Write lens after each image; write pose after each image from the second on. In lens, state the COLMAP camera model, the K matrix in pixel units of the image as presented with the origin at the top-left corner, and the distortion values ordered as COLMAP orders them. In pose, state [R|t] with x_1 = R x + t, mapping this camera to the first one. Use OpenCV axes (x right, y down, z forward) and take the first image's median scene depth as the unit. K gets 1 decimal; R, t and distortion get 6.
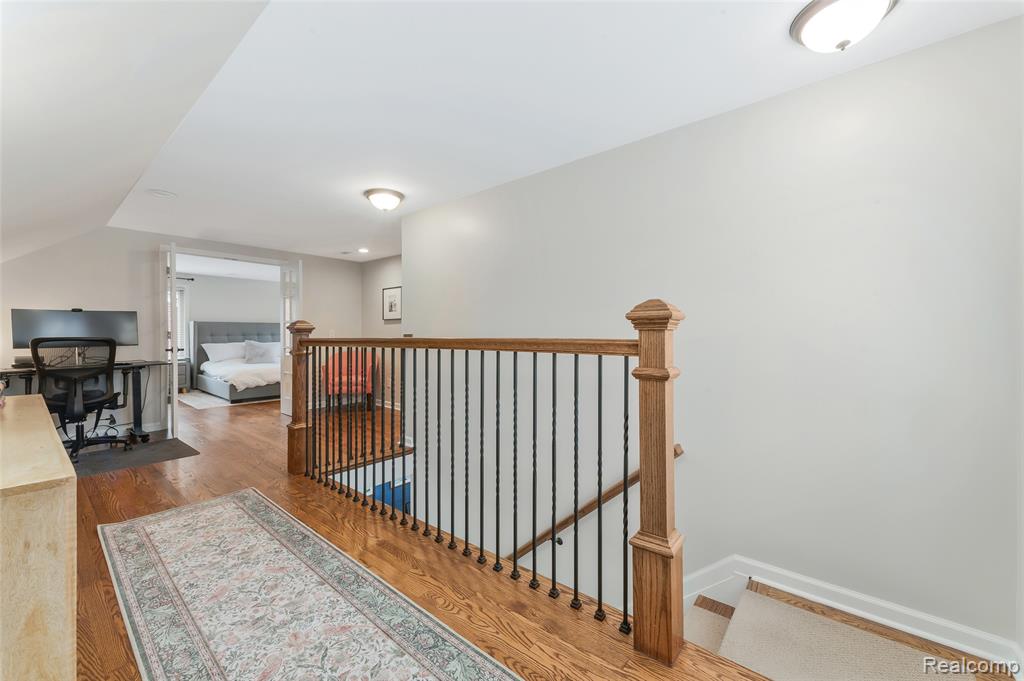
lens RADIAL K [[407.5, 0, 505.9], [0, 407.5, 338.7], [0, 0, 1]] dist [0.011376, 0.000040]
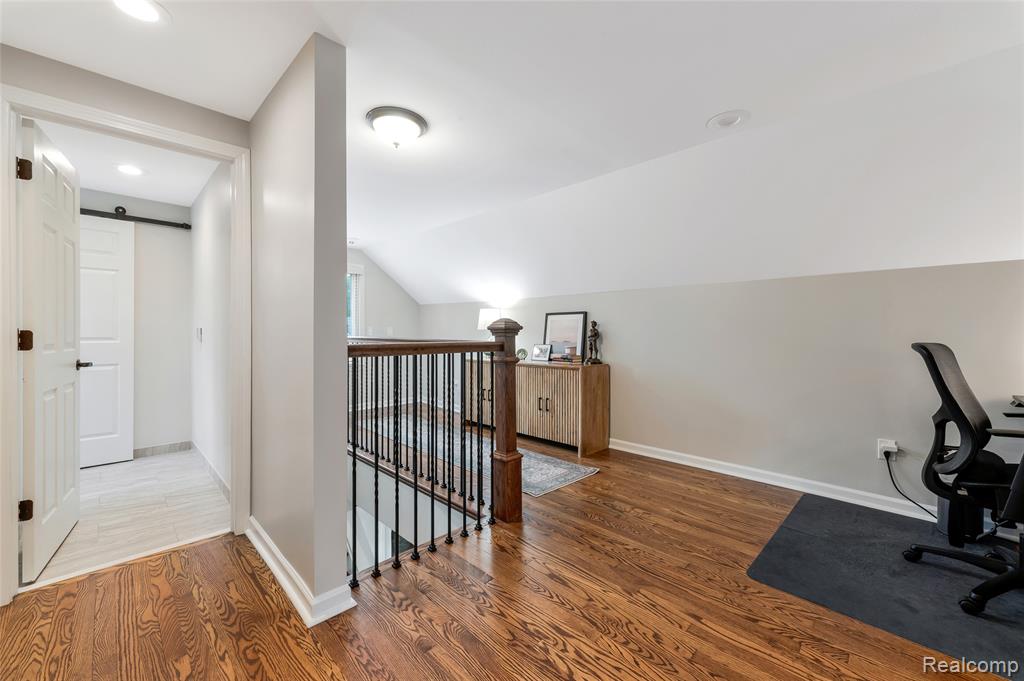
lens RADIAL K [[407.5, 0, 505.9], [0, 407.5, 338.7], [0, 0, 1]] dist [0.011376, 0.000040]
pose [[0.284735, -0.012696, 0.958522, -1.219806], [0.013275, 0.999869, 0.009300, -0.024727], [-0.958514, 0.010077, 0.284866, 0.479002]]
